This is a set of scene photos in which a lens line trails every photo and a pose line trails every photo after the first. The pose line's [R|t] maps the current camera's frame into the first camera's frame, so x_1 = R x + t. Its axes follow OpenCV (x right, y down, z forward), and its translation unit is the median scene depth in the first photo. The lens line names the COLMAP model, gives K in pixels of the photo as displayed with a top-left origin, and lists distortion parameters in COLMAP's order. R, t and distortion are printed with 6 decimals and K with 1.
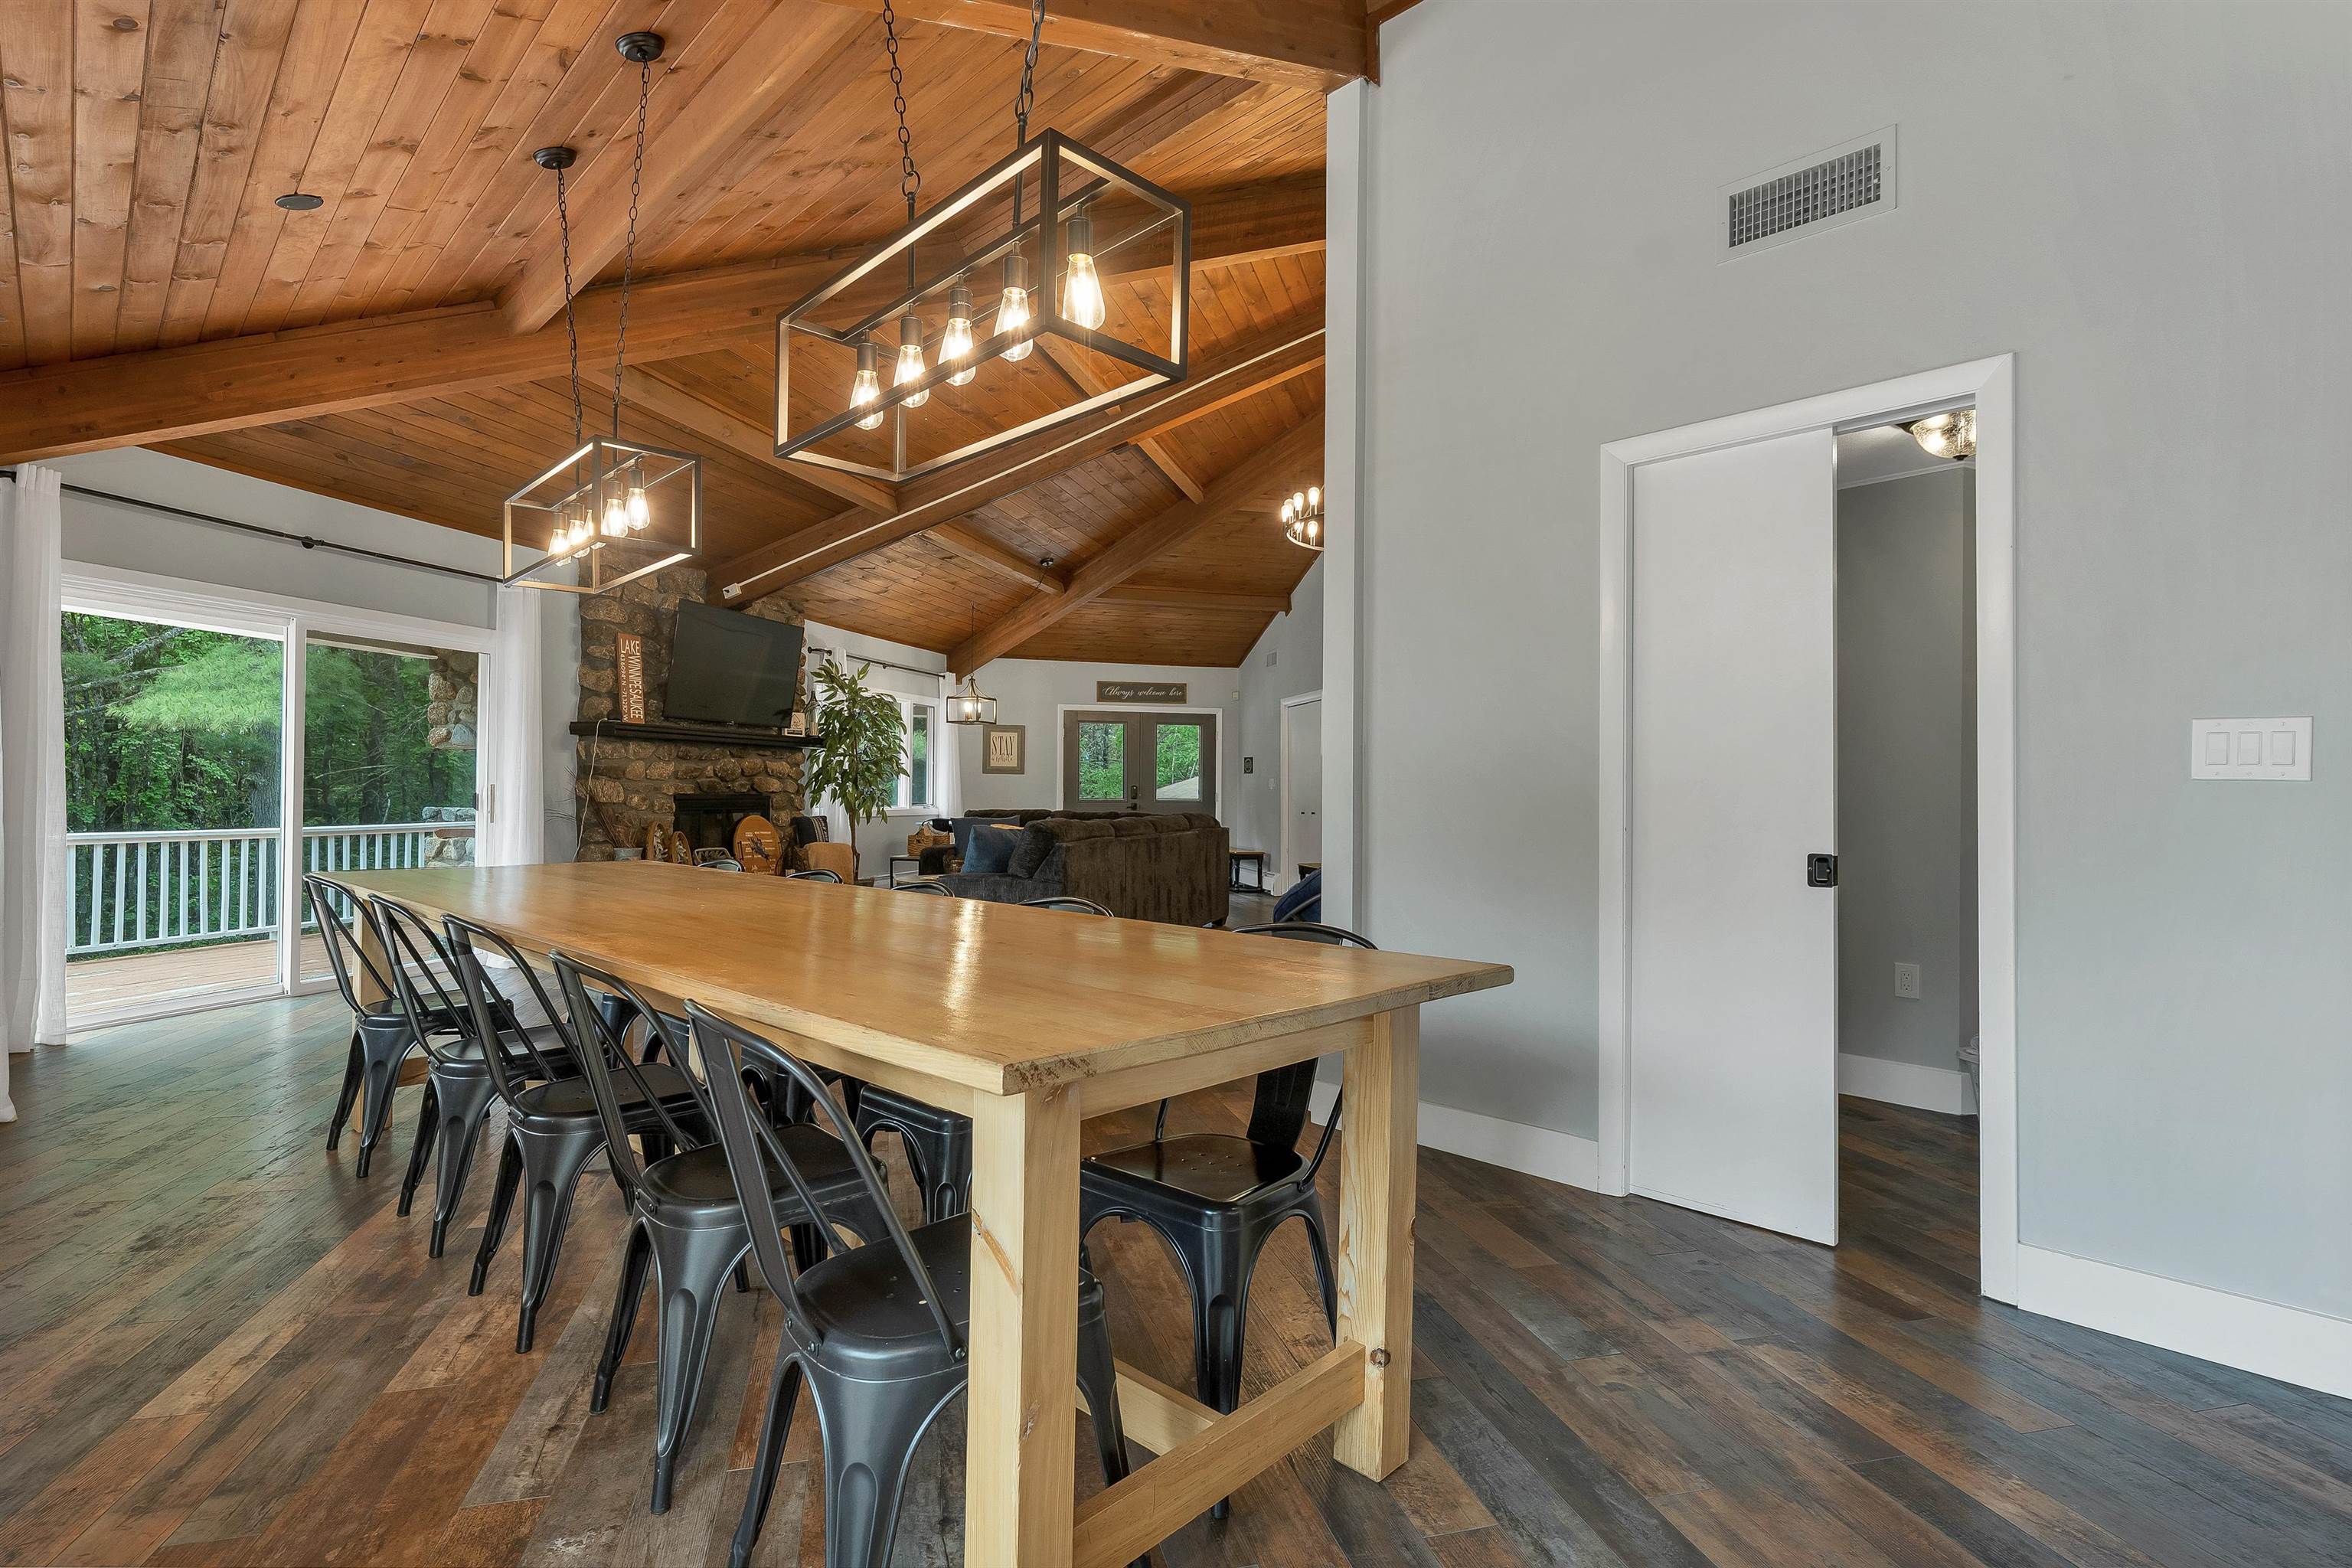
lens RADIAL K [[1195.4, 0, 1176.0], [0, 1195.4, 784.0], [0, 0, 1]] dist [-0.000264, -0.000063]
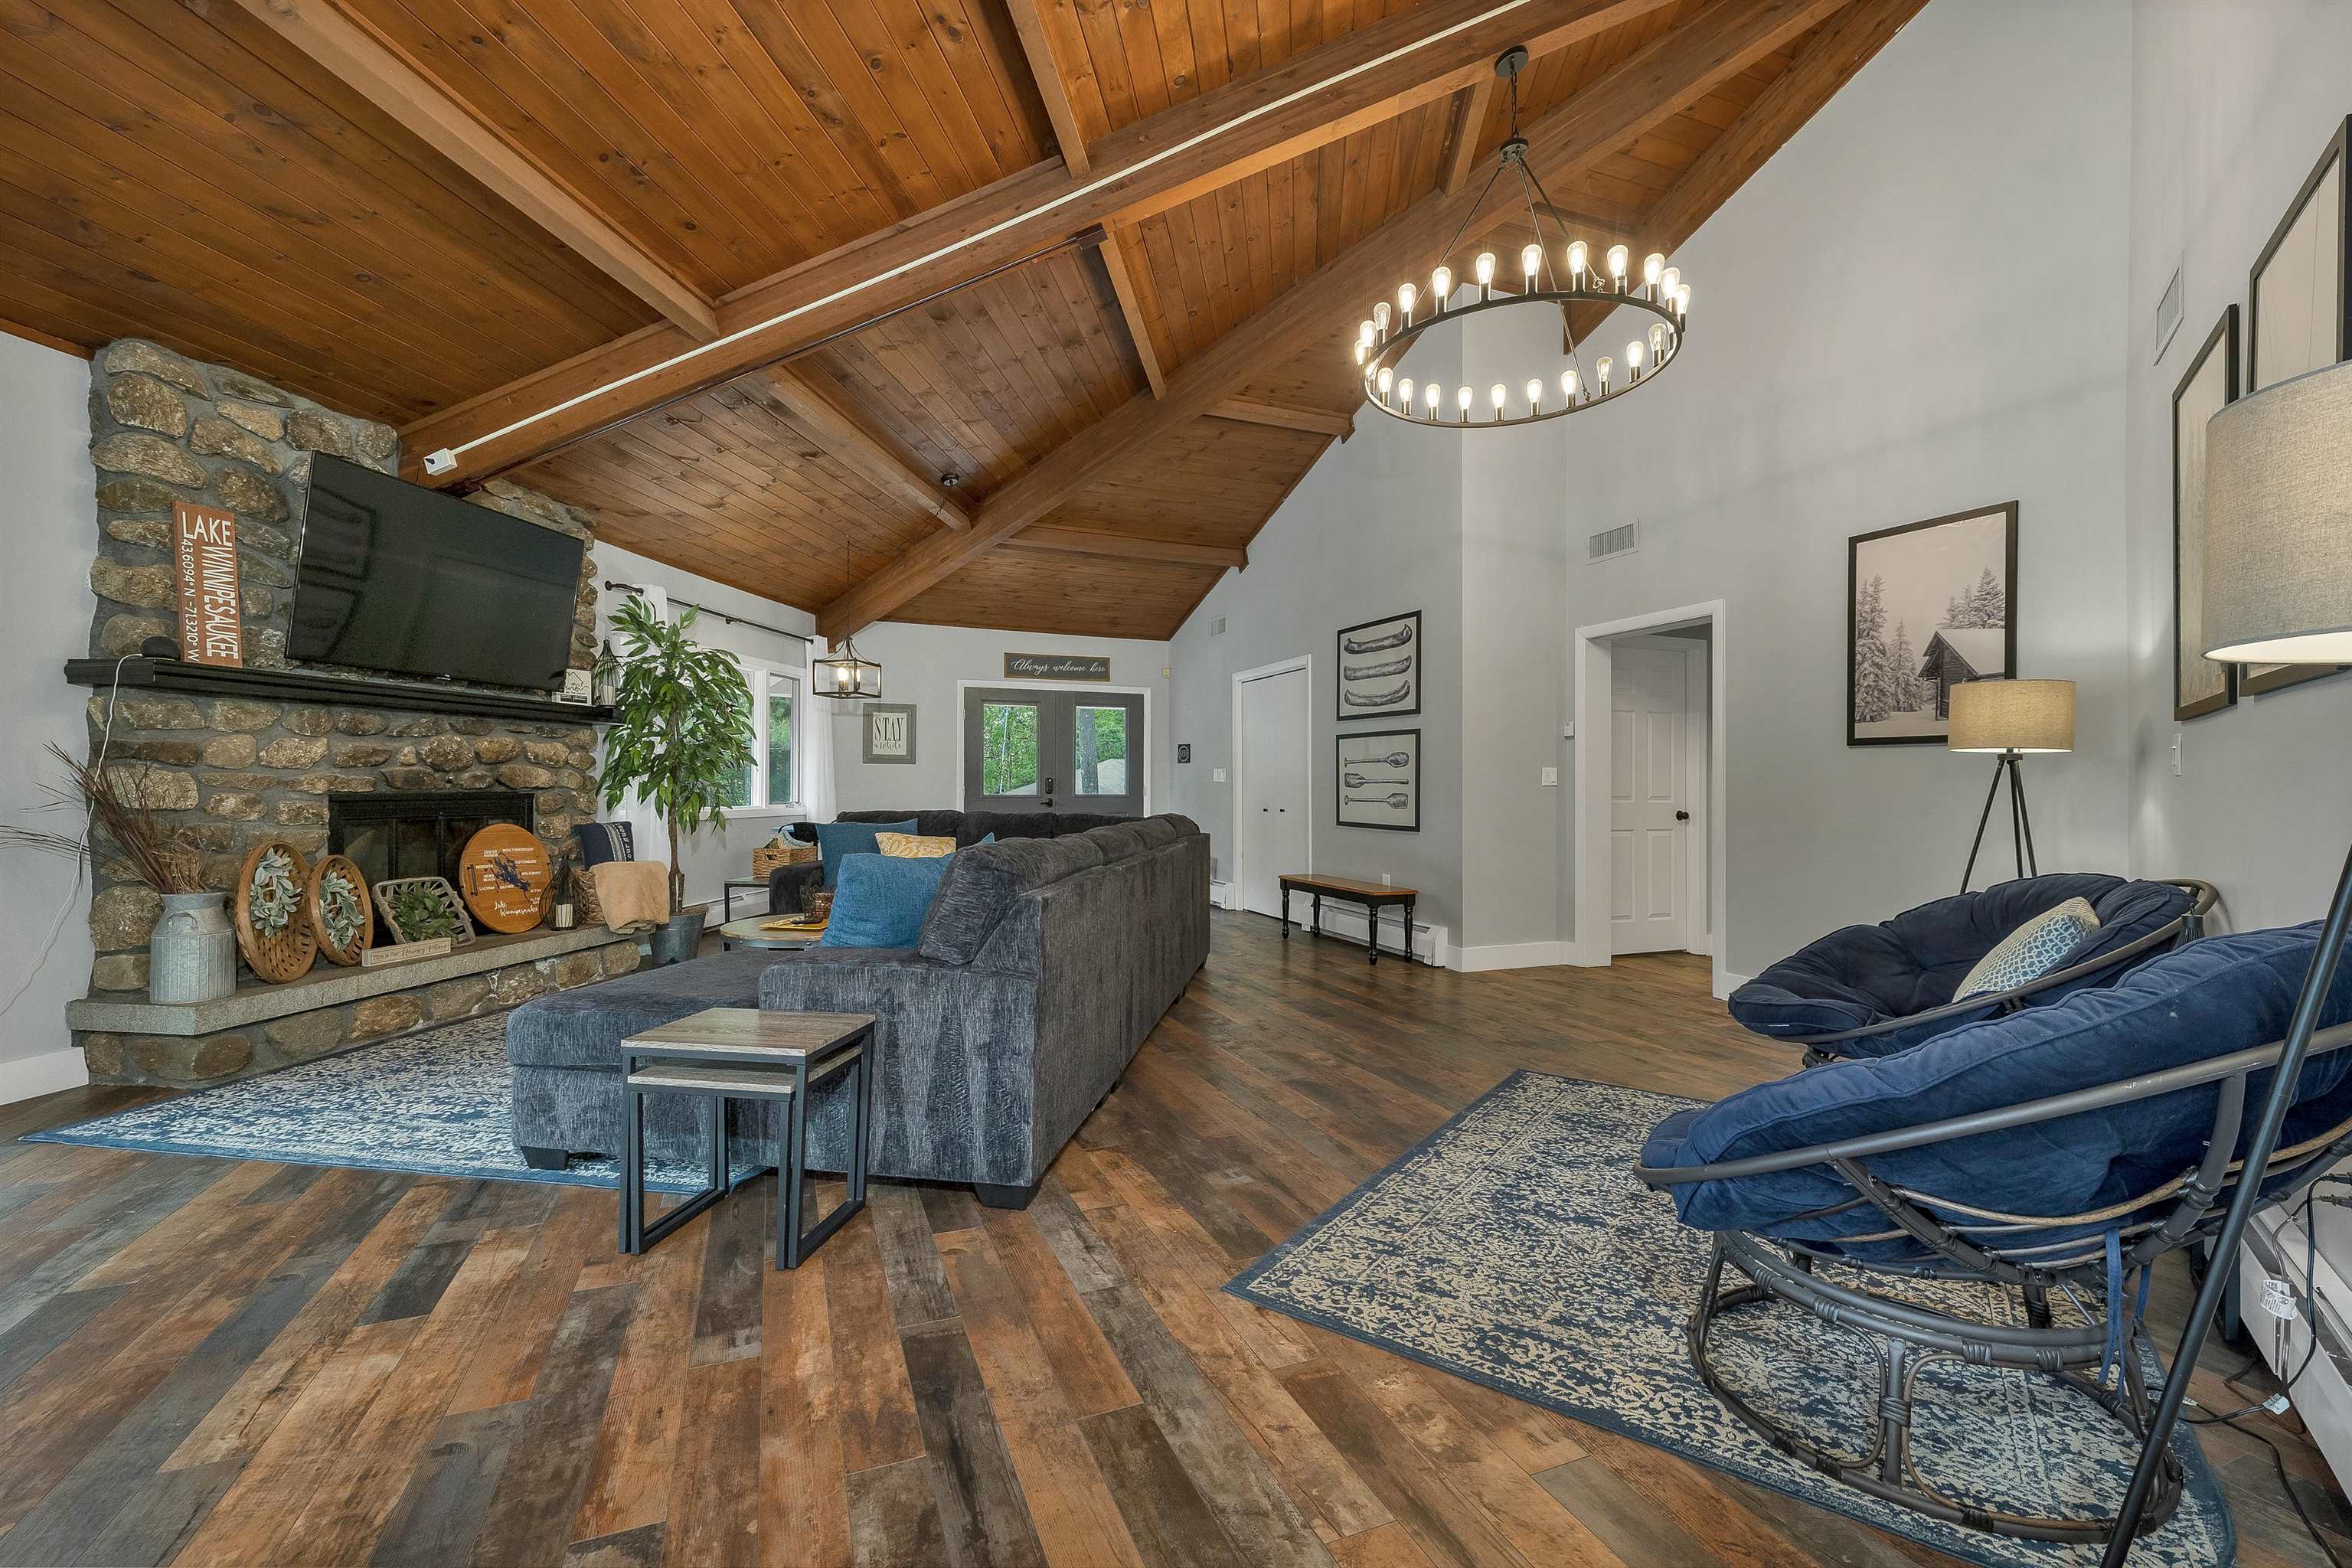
lens RADIAL K [[973.6, 0, 1176.0], [0, 973.6, 784.0], [0, 0, 1]] dist [0.014116, 0.000113]
pose [[0.987939, -0.007920, 0.154642, -0.066612], [0.007424, 0.999965, 0.003783, 0.004920], [-0.154667, -0.002589, 0.987963, 0.384397]]
